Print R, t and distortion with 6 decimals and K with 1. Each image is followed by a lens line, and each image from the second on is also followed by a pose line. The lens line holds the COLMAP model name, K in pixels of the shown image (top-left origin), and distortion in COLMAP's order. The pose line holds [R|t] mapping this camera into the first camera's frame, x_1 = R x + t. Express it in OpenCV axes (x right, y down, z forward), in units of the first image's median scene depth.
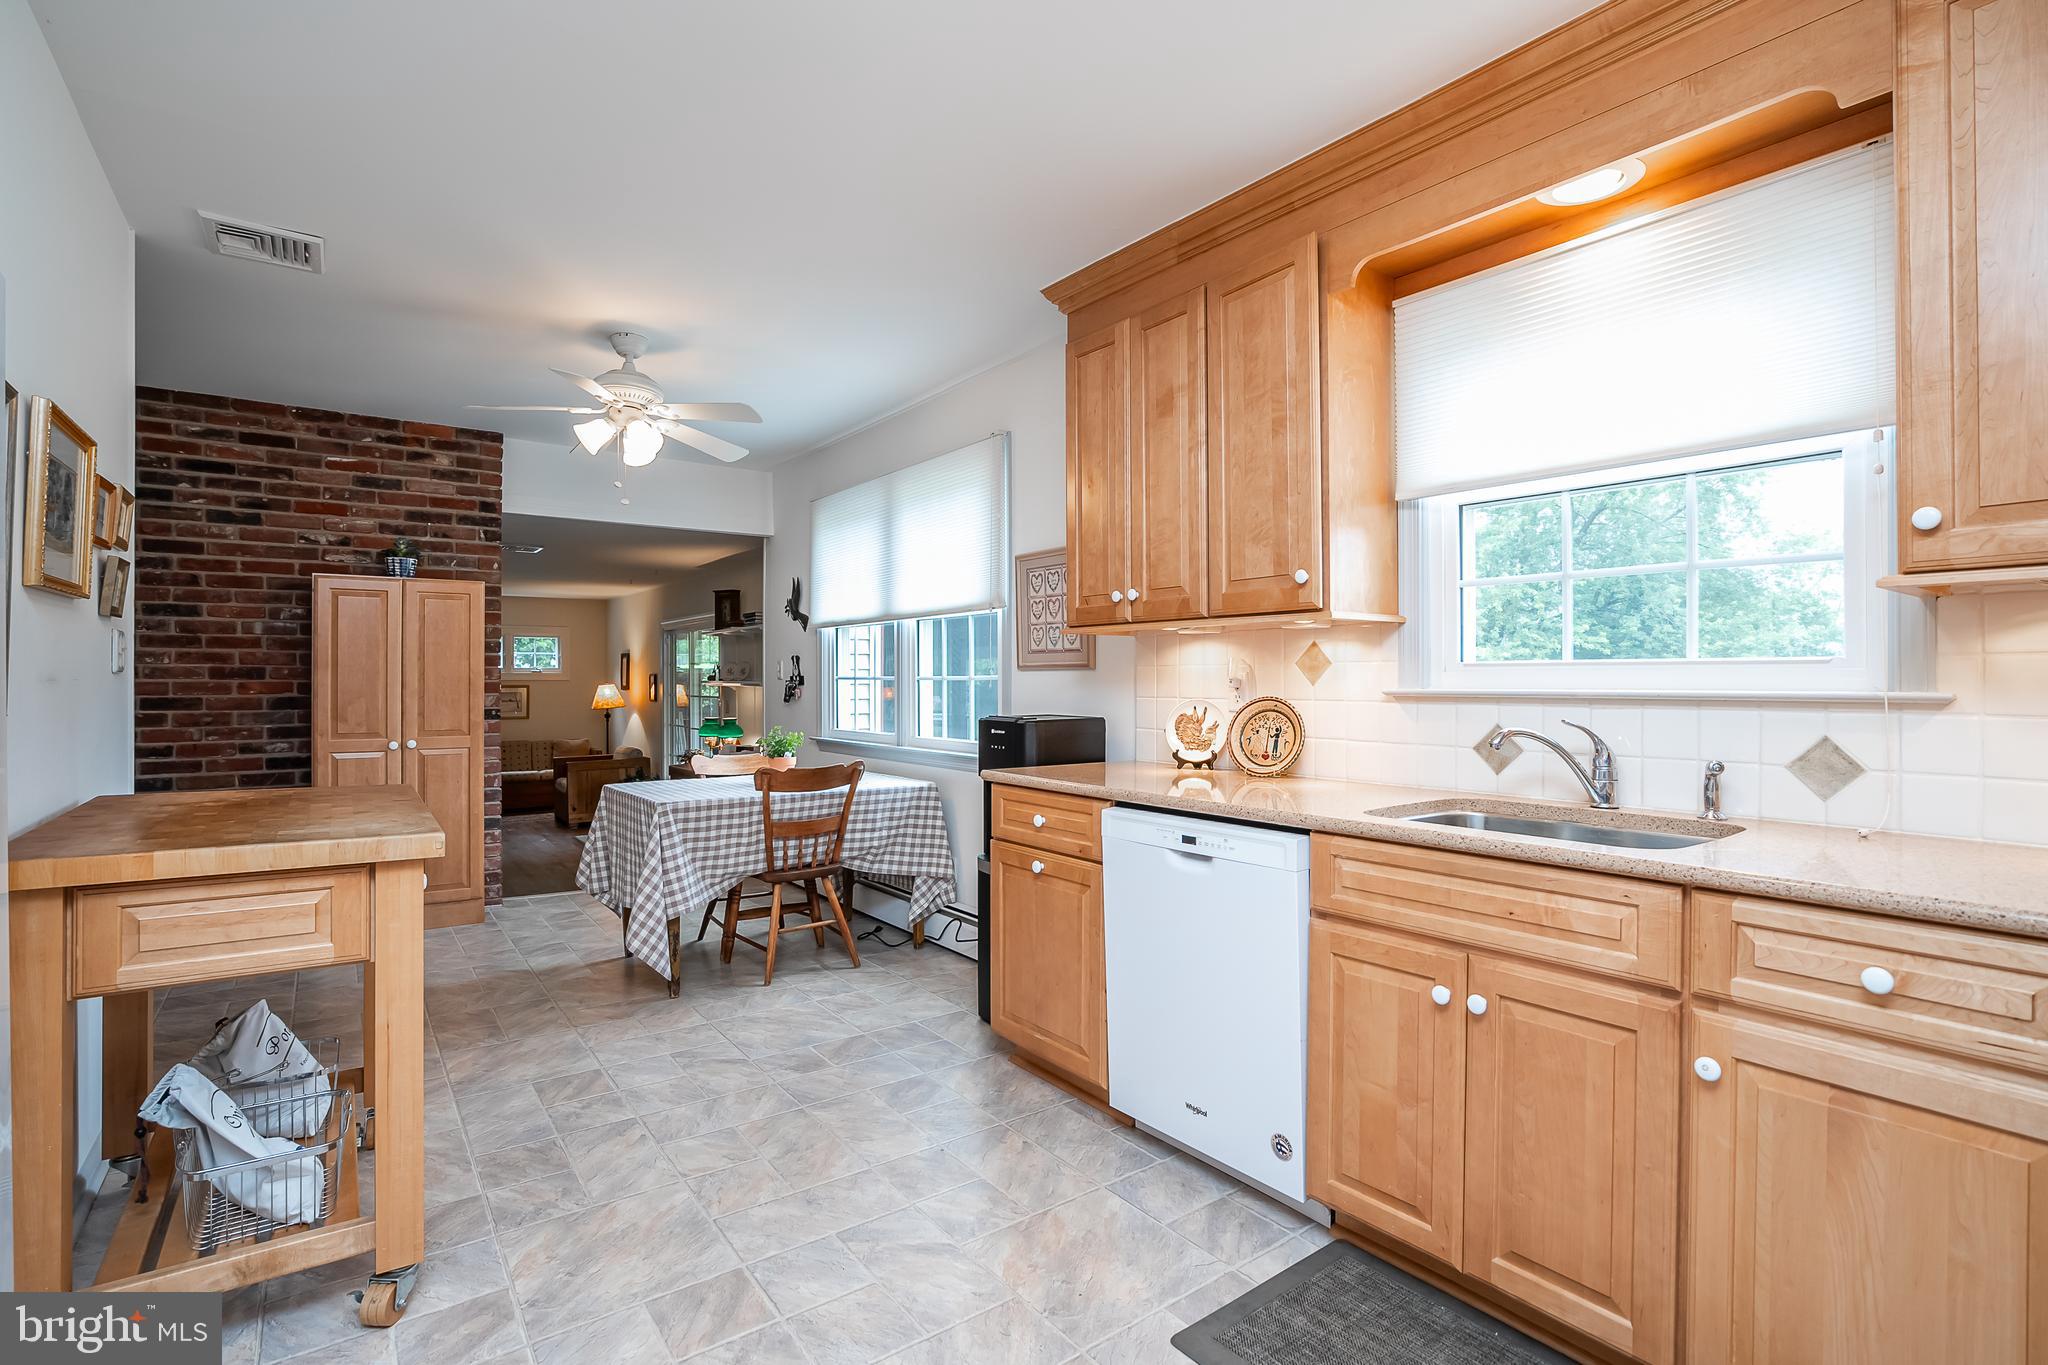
lens RADIAL K [[963.6, 0, 1022.9], [0, 963.6, 674.4], [0, 0, 1]] dist [-0.039748, 0.006194]
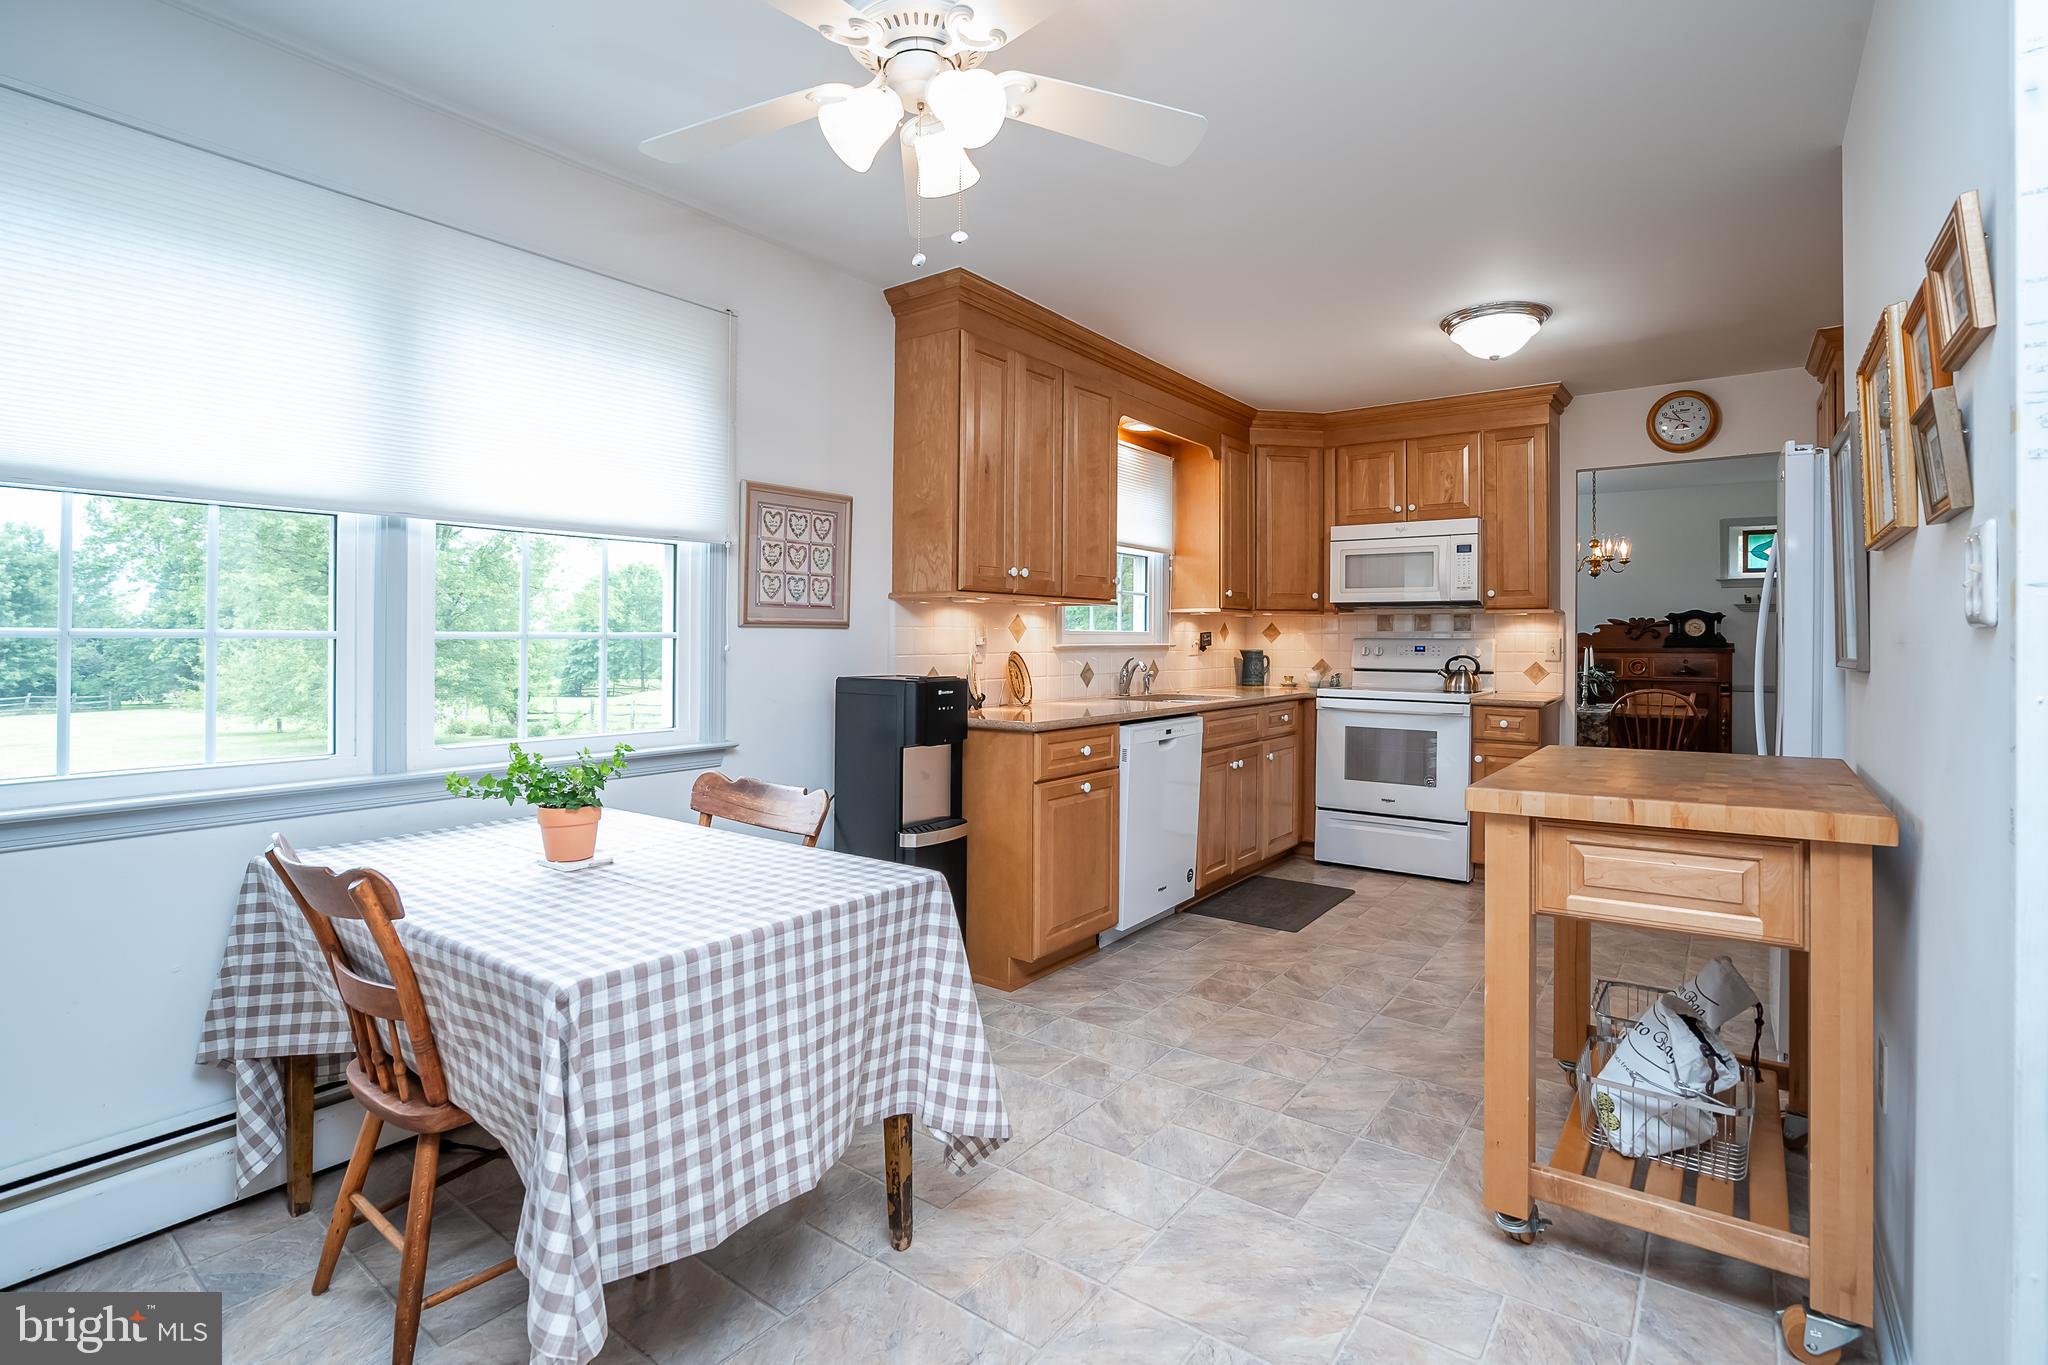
lens RADIAL K [[963.6, 0, 1024.5], [0, 963.6, 625.1], [0, 0, 1]] dist [-0.039748, 0.006194]
pose [[-0.286850, 0.017202, 0.957821, -1.175694], [-0.005859, 0.999789, -0.019710, 0.012467], [-0.957958, -0.011266, -0.286689, 1.442839]]
